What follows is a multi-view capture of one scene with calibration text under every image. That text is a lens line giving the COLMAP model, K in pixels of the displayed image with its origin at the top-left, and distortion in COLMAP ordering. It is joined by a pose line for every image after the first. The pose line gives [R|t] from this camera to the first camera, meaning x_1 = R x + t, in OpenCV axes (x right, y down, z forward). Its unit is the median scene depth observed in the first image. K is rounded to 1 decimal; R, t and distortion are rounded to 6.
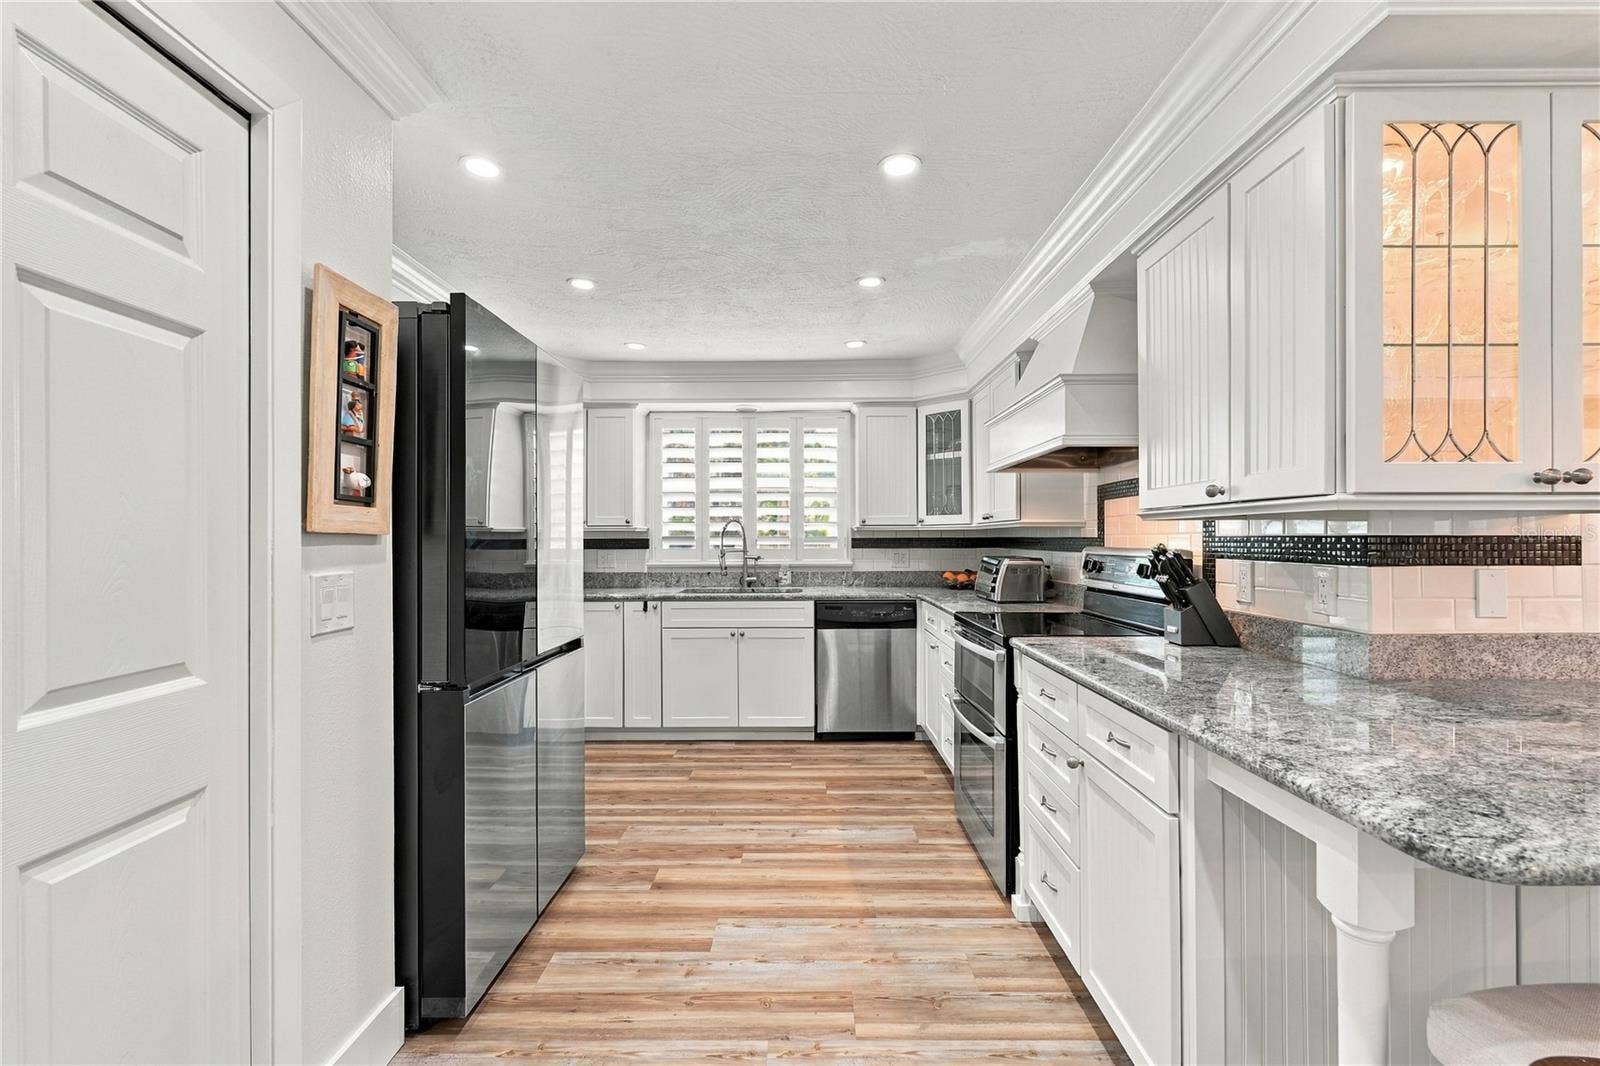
lens RADIAL K [[696.6, 0, 800.0], [0, 696.6, 533.0], [0, 0, 1]] dist [0.001159, 0.000121]
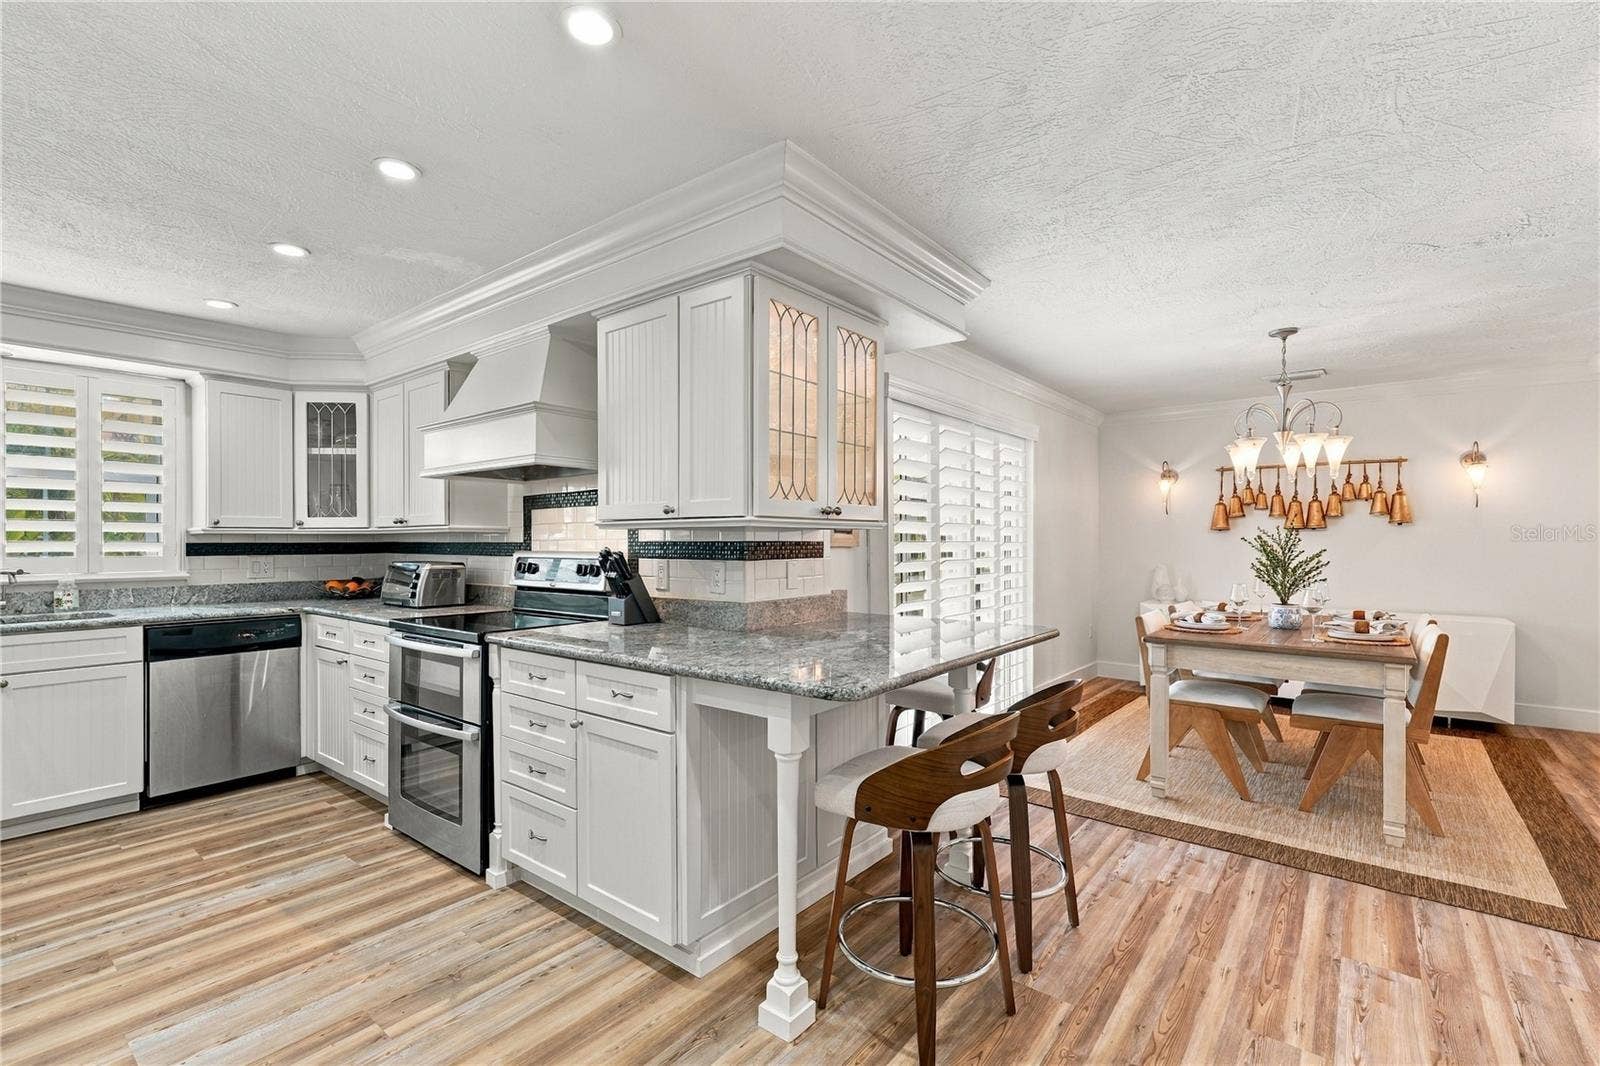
lens RADIAL K [[715.5, 0, 795.2], [0, 715.5, 535.1], [0, 0, 1]] dist [-0.001961, -0.000185]
pose [[0.619985, 0.007752, 0.784575, -0.250151], [-0.005170, 0.999970, -0.005794, -0.001176], [-0.784597, -0.000464, 0.620006, -0.066733]]
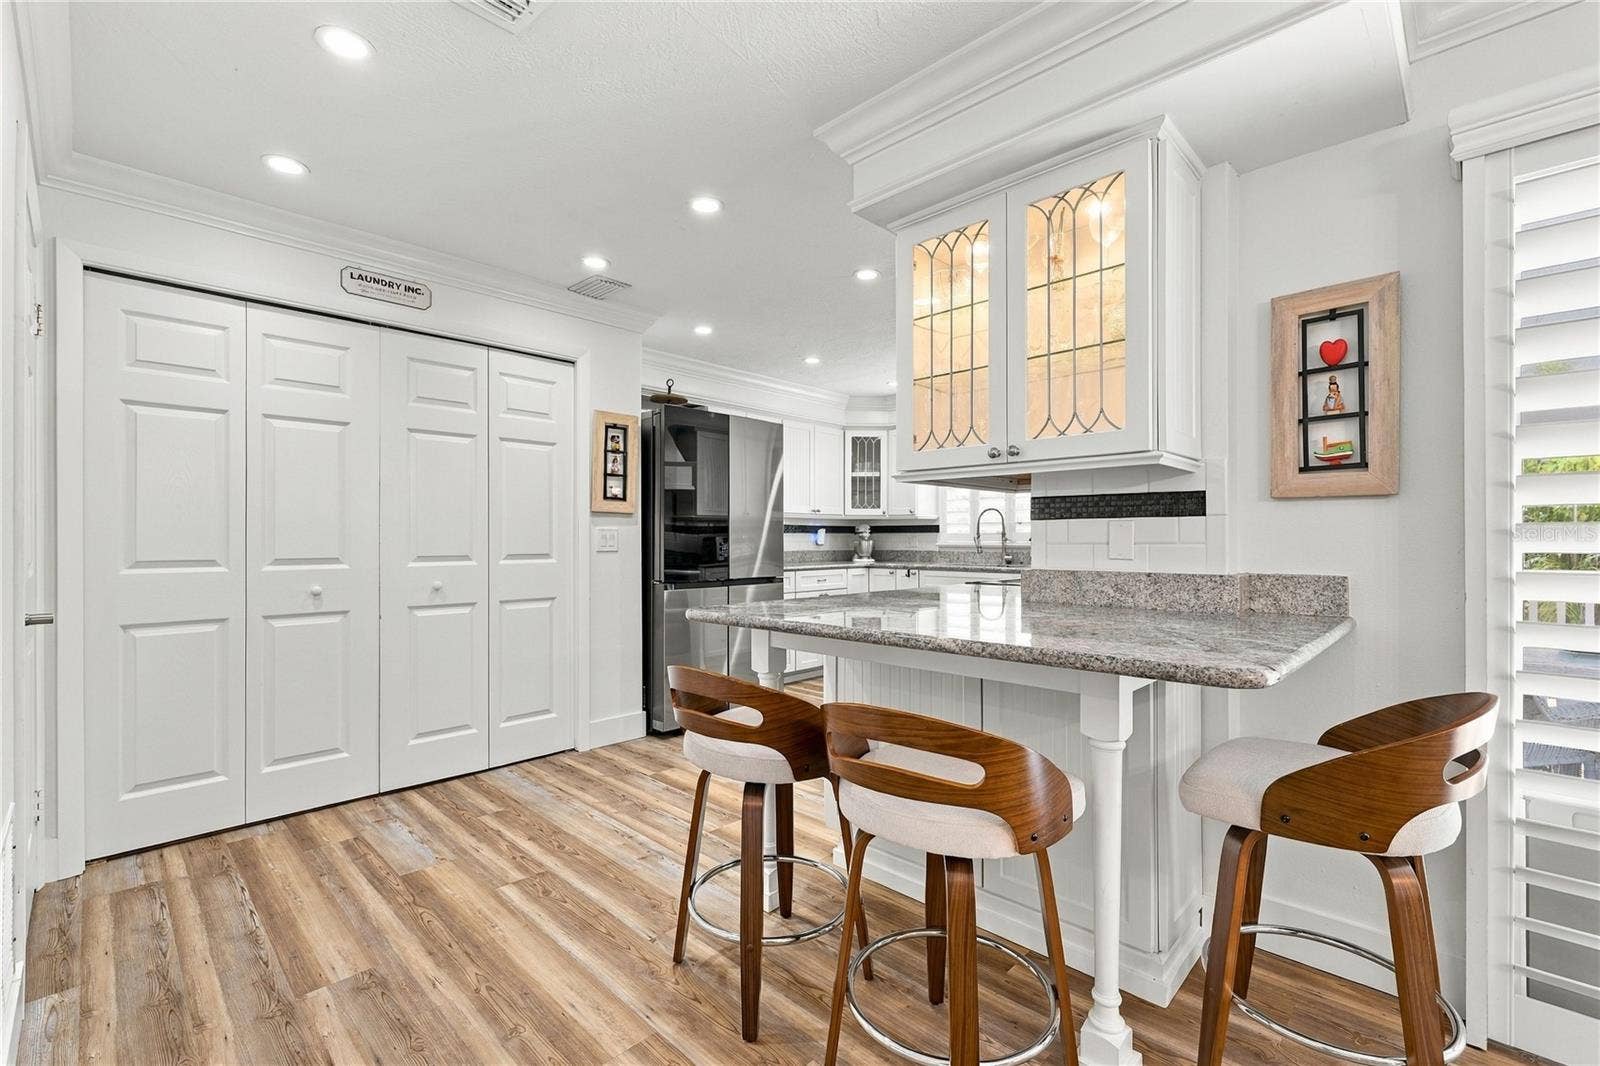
lens RADIAL K [[696.6, 0, 800.0], [0, 696.6, 533.0], [0, 0, 1]] dist [0.001159, 0.000121]
pose [[0.716836, -0.003321, -0.697233, 0.911455], [0.002225, 0.999994, -0.002476, 0.047667], [0.697238, 0.000223, 0.716840, -0.186825]]
